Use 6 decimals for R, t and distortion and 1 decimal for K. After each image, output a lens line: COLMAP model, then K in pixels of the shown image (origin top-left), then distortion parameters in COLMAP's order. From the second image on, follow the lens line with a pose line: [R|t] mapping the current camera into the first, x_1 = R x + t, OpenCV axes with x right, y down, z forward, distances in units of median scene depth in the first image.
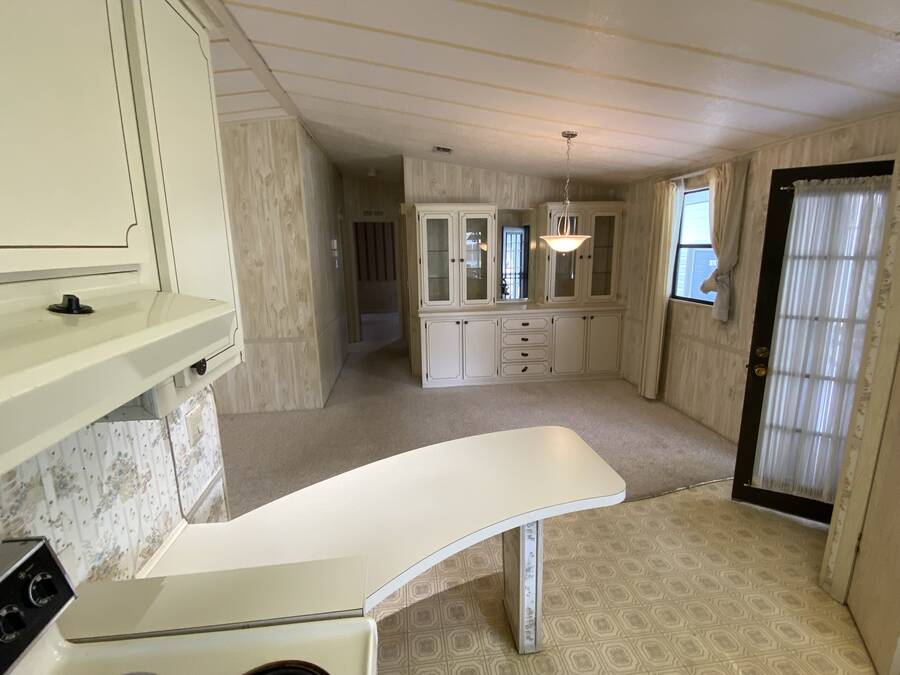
lens RADIAL K [[434.3, 0, 447.9], [0, 434.3, 336.9], [0, 0, 1]] dist [0.017757, -0.008293]
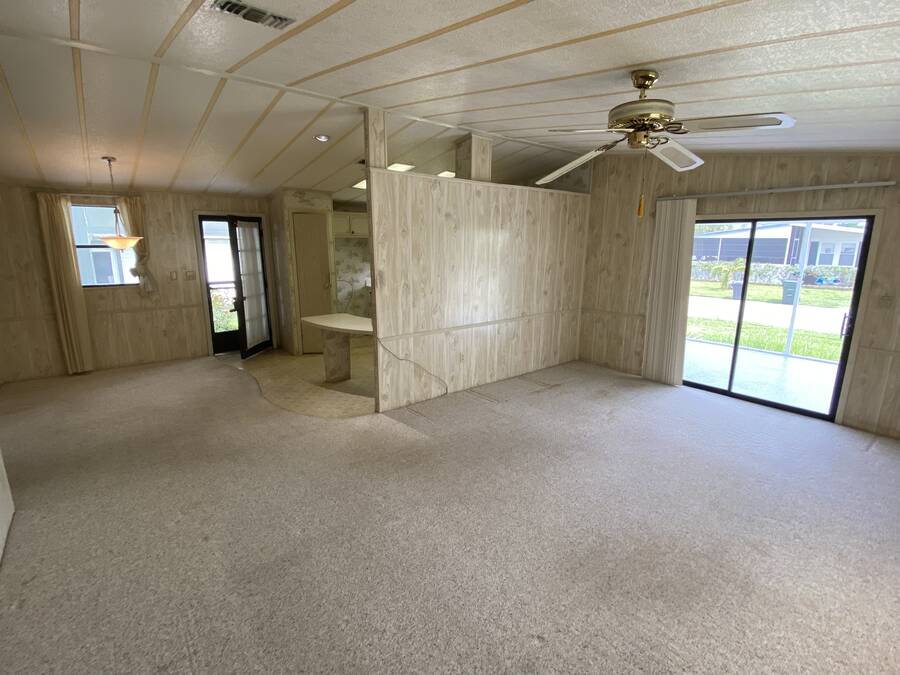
lens RADIAL K [[434.3, 0, 450.3], [0, 434.3, 330.8], [0, 0, 1]] dist [0.017757, -0.008293]
pose [[-0.532064, -0.145066, 0.834184, -1.595234], [0.177088, 0.944358, 0.277177, -0.181552], [-0.827978, 0.295200, -0.476770, 1.051940]]
